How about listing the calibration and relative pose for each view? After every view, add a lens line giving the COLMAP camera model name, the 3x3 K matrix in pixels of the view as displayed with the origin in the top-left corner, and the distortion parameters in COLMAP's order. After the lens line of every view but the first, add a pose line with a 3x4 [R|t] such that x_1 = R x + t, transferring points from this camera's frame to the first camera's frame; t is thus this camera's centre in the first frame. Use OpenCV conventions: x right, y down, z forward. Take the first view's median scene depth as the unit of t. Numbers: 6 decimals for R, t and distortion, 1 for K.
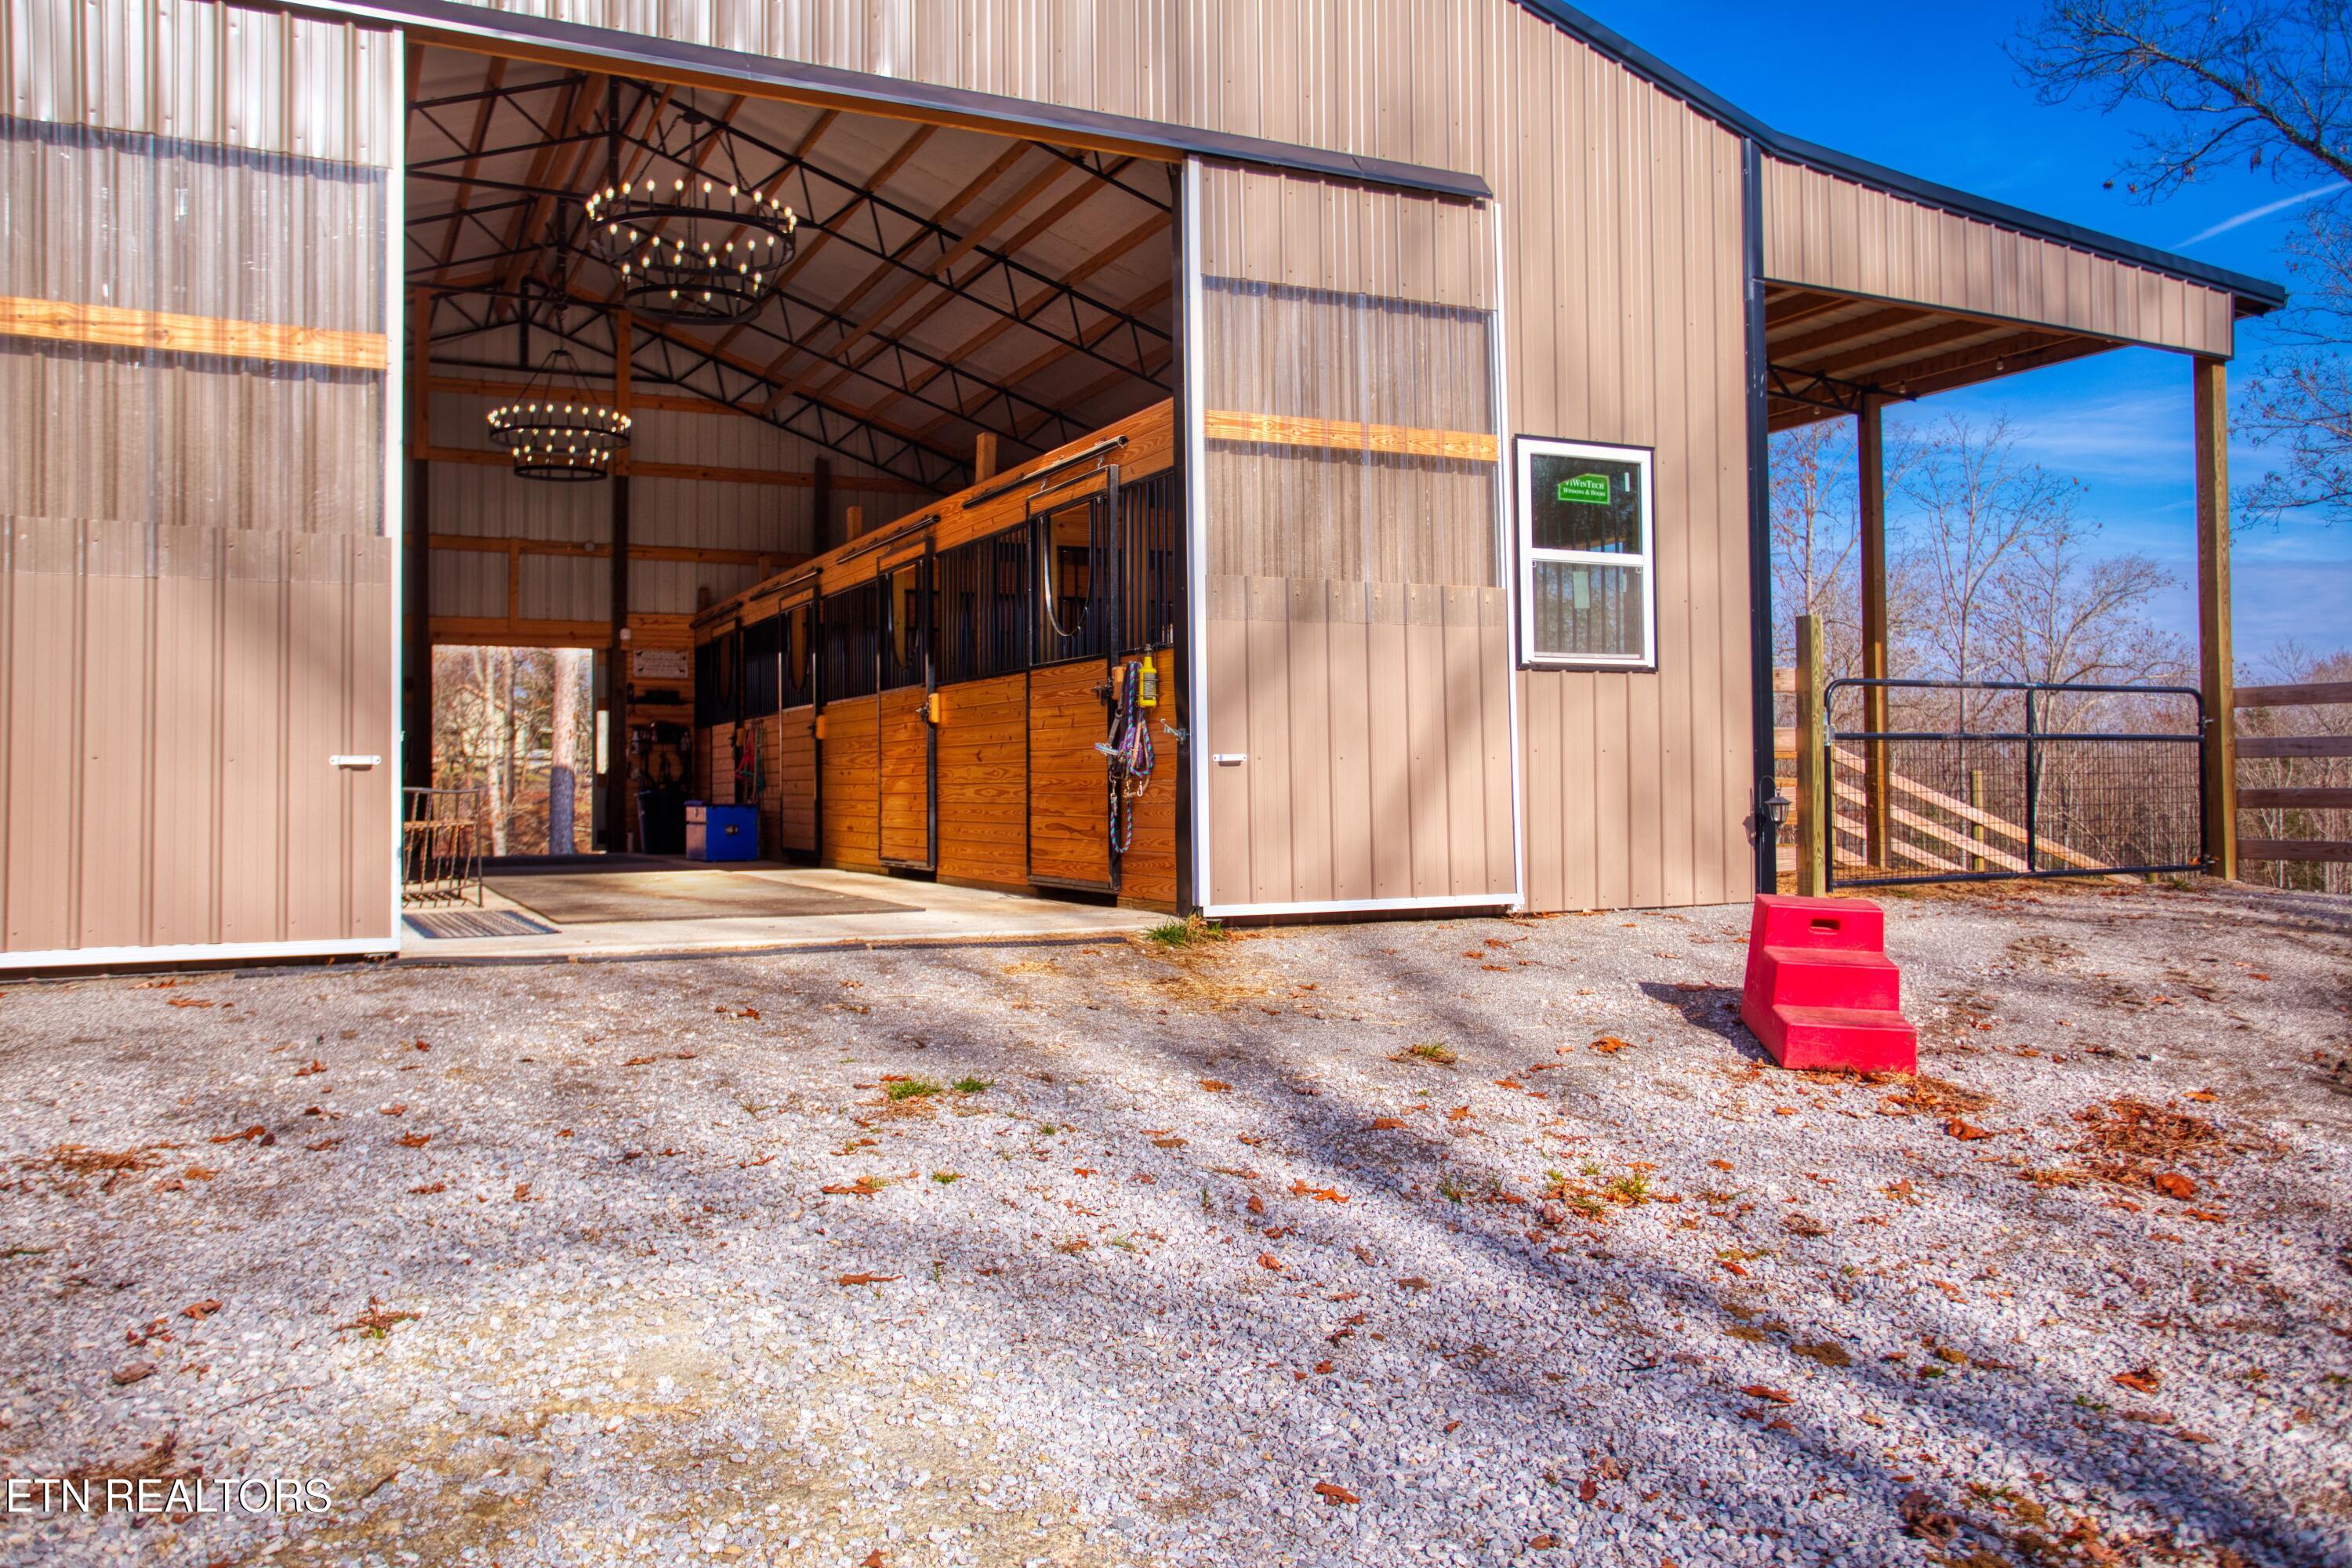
lens RADIAL K [[1747.6, 0, 1110.0], [0, 1747.6, 732.3], [0, 0, 1]] dist [0.001817, 0.001904]
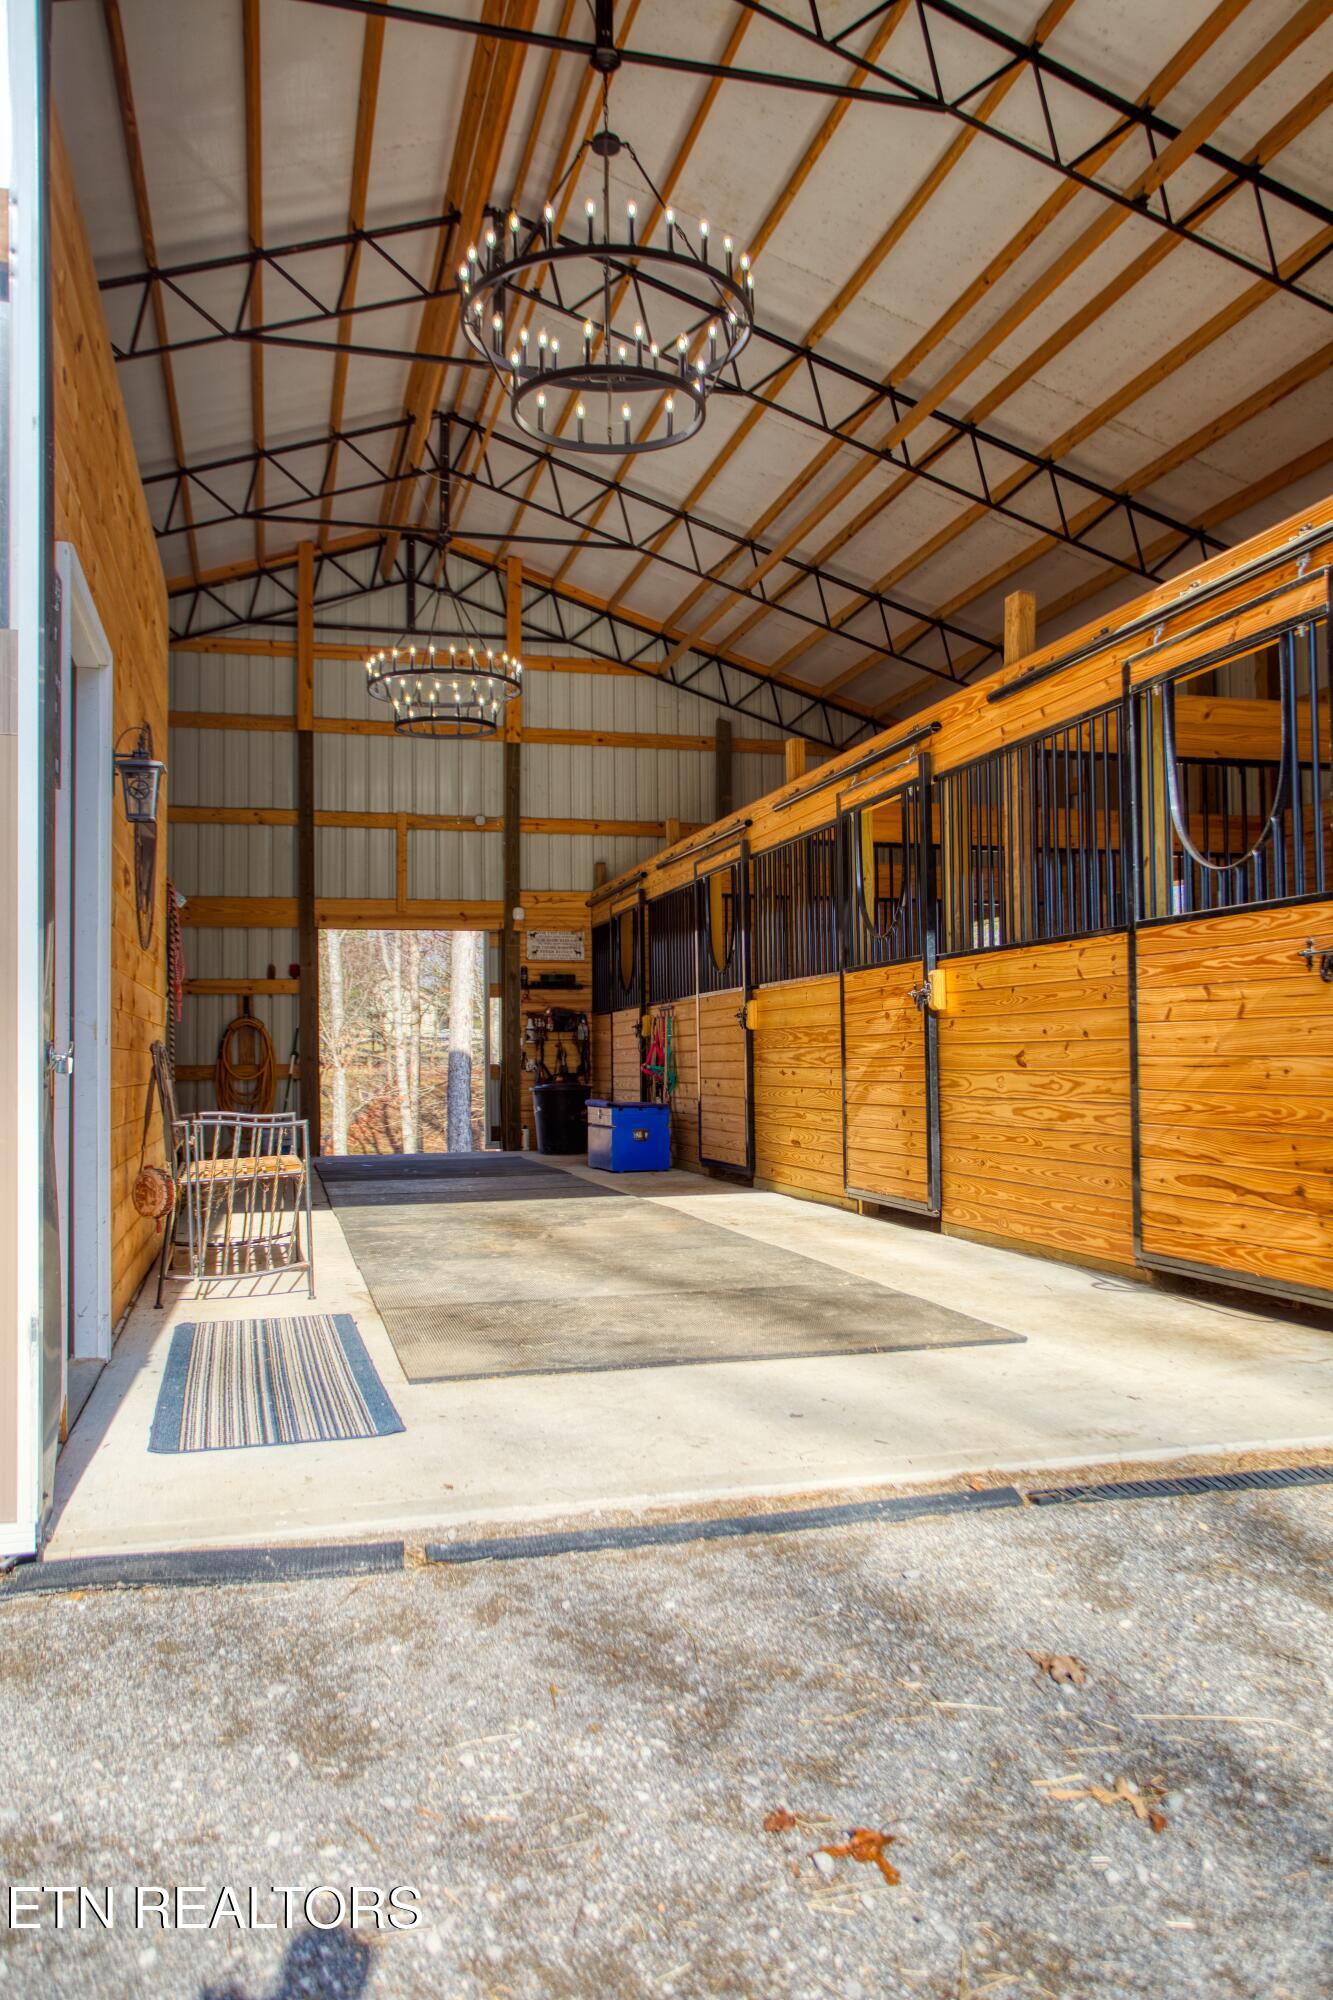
lens RADIAL K [[1486.1, 0, 666.5], [0, 1486.1, 1000.0], [0, 0, 1]] dist [0.001817, 0.001904]
pose [[0.985370, -0.010713, -0.170093, -0.077922], [0.009527, 0.999924, -0.007787, -0.004390], [0.170163, 0.006053, 0.985397, 0.278587]]
